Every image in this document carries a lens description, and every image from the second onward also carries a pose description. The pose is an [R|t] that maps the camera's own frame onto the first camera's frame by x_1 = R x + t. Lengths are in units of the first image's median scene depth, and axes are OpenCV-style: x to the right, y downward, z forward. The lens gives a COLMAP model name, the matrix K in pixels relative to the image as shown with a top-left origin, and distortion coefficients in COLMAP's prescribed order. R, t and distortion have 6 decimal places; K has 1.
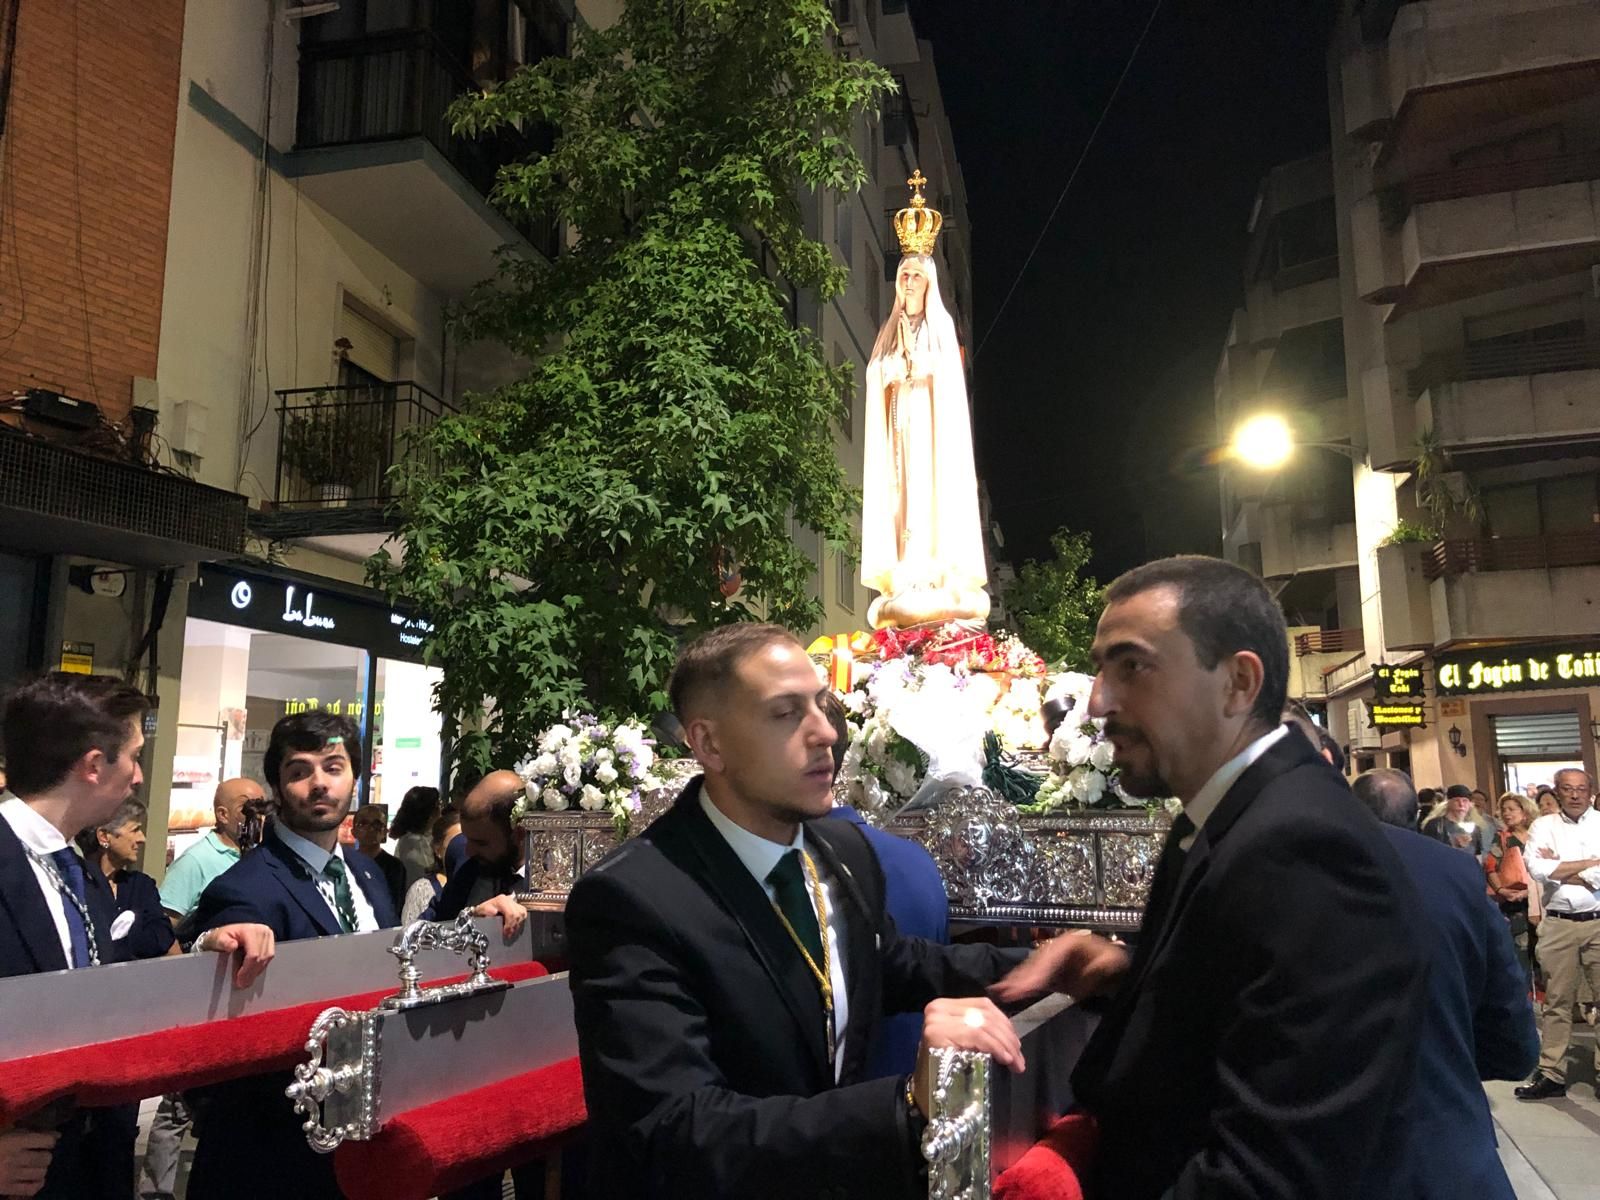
lens RADIAL K [[1282.6, 0, 789.9], [0, 1282.6, 588.9], [0, 0, 1]] dist [0.037721, -0.068725]
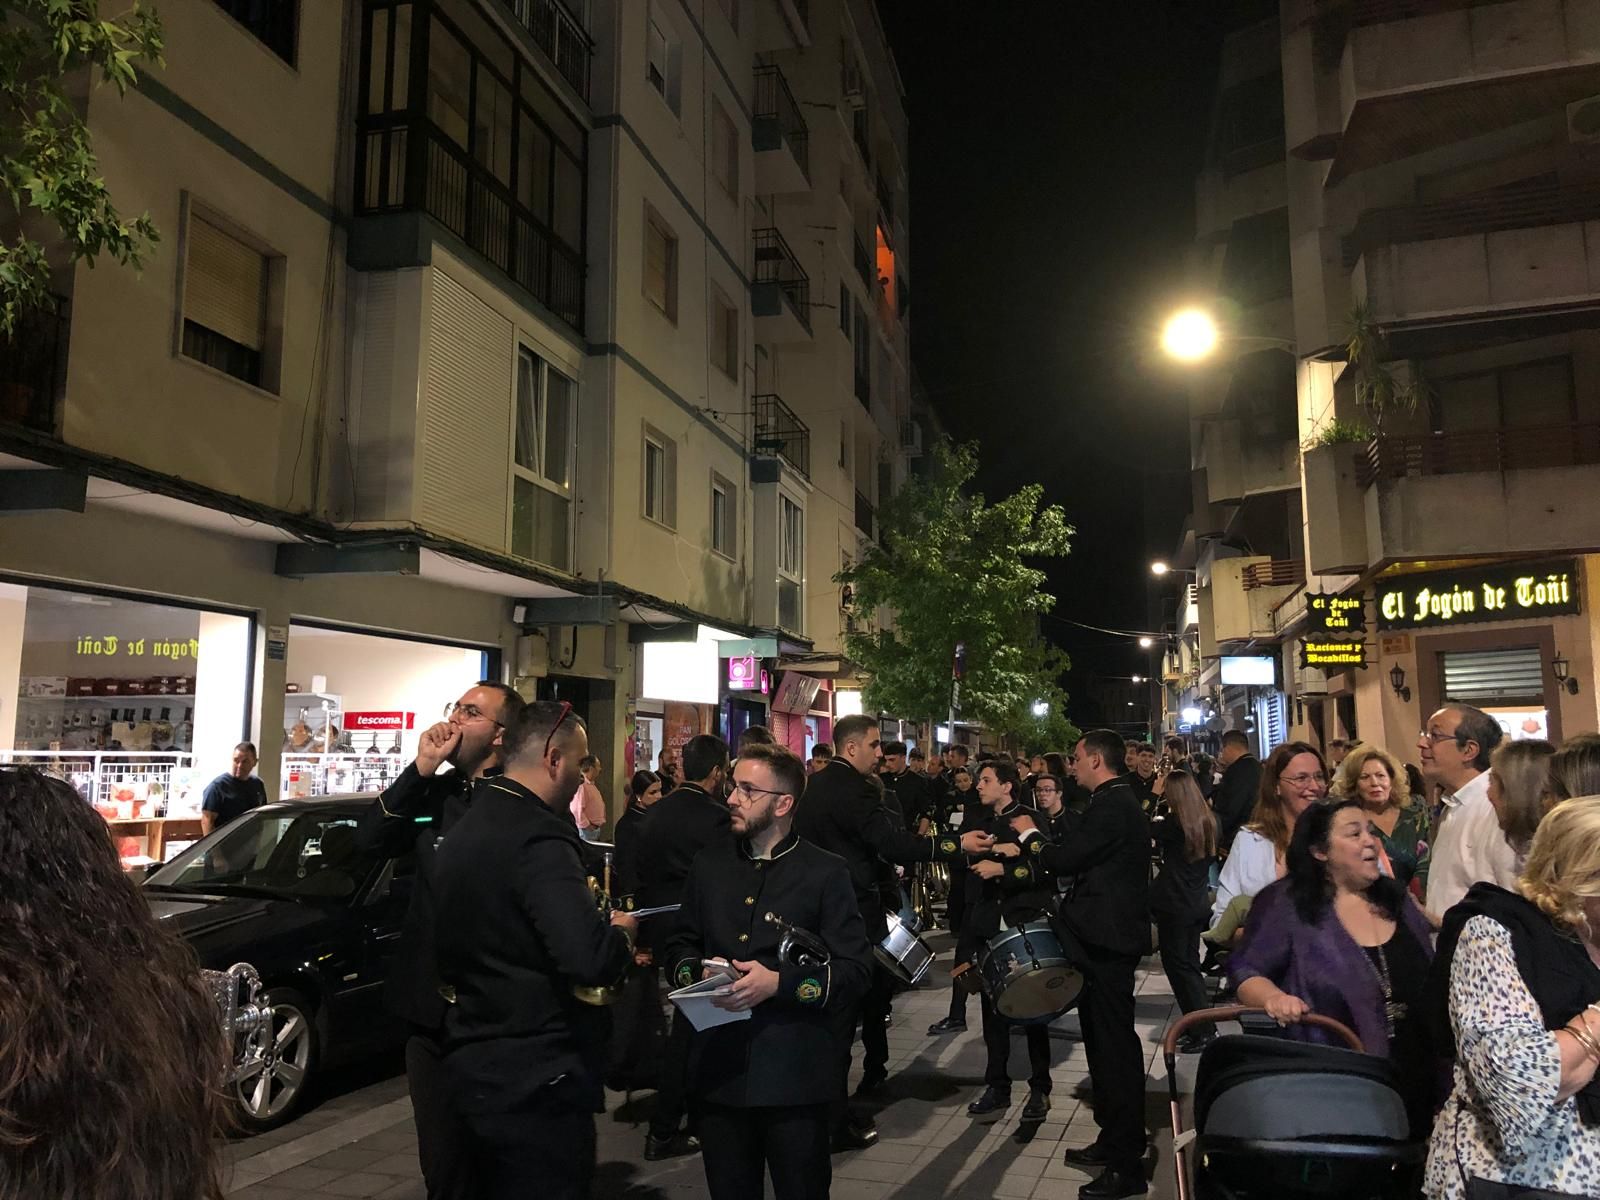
lens RADIAL K [[1282.6, 0, 783.1], [0, 1282.6, 573.9], [0, 0, 1]] dist [0.037721, -0.068725]
pose [[0.999853, -0.001126, -0.017124, 0.273611], [0.001600, 0.999616, 0.027653, 0.047886], [0.017087, -0.027676, 0.999471, 0.329639]]
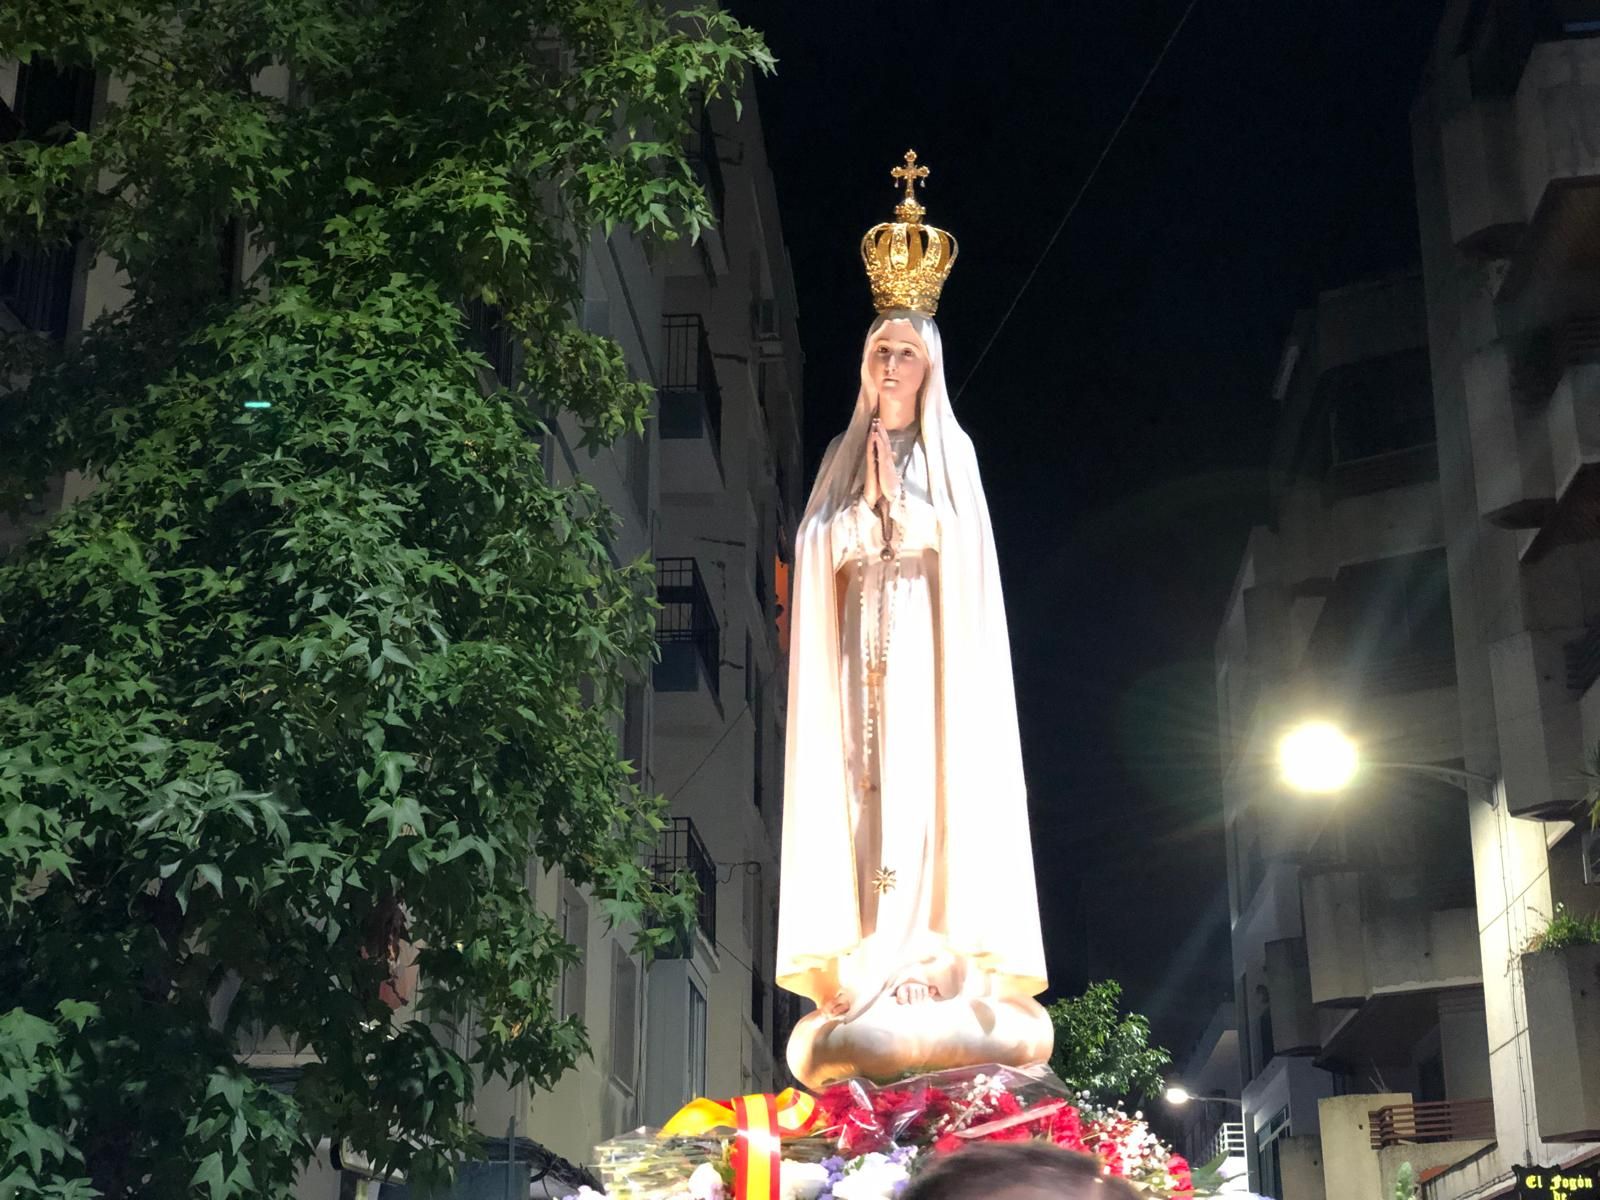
lens RADIAL K [[2330.2, 0, 814.9], [0, 2330.2, 593.6], [0, 0, 1]] dist [0.069553, 0.000000]
pose [[0.986940, 0.051175, 0.152743, -0.025161], [-0.023925, 0.984247, -0.175170, 0.001648], [-0.159301, 0.169228, 0.972618, 0.051092]]
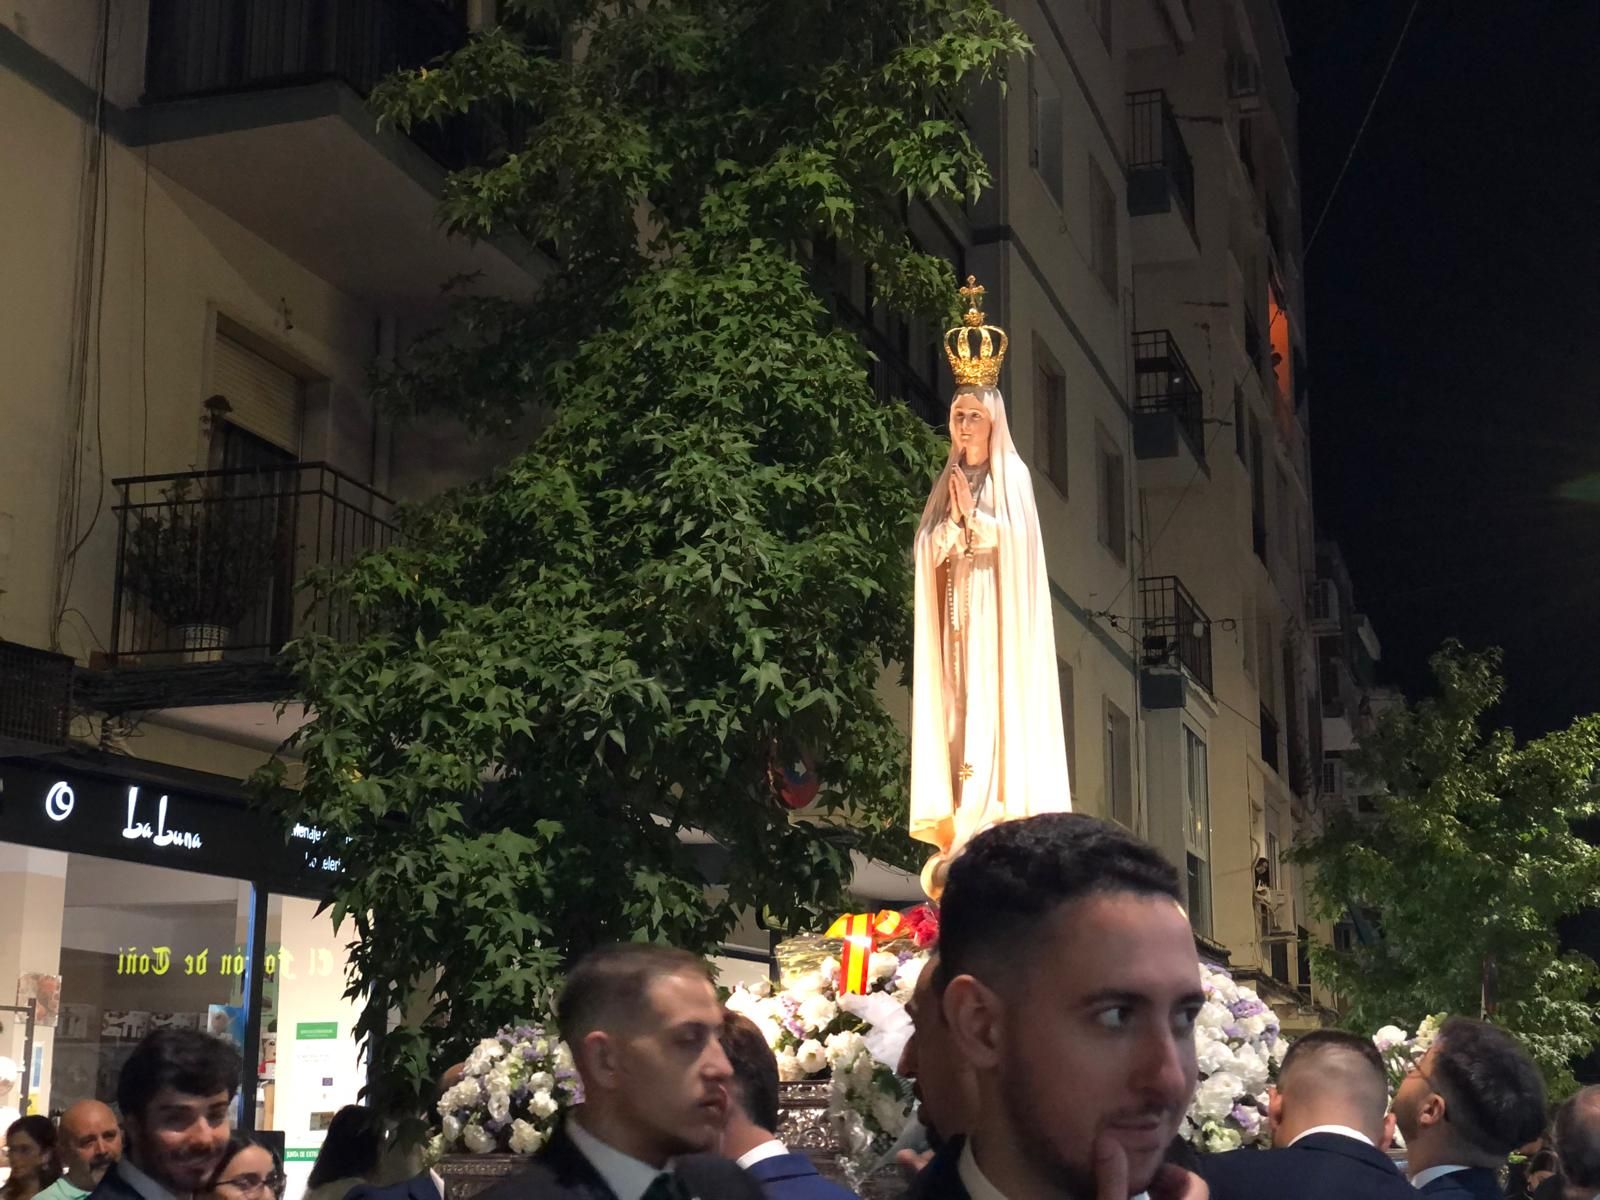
lens RADIAL K [[2330.2, 0, 815.3], [0, 2330.2, 580.8], [0, 0, 1]] dist [0.069553, 0.000000]
pose [[0.996432, -0.016804, -0.082709, 0.044380], [0.011509, 0.997878, -0.064083, -0.024668], [0.083610, 0.062903, 0.994511, -0.128227]]
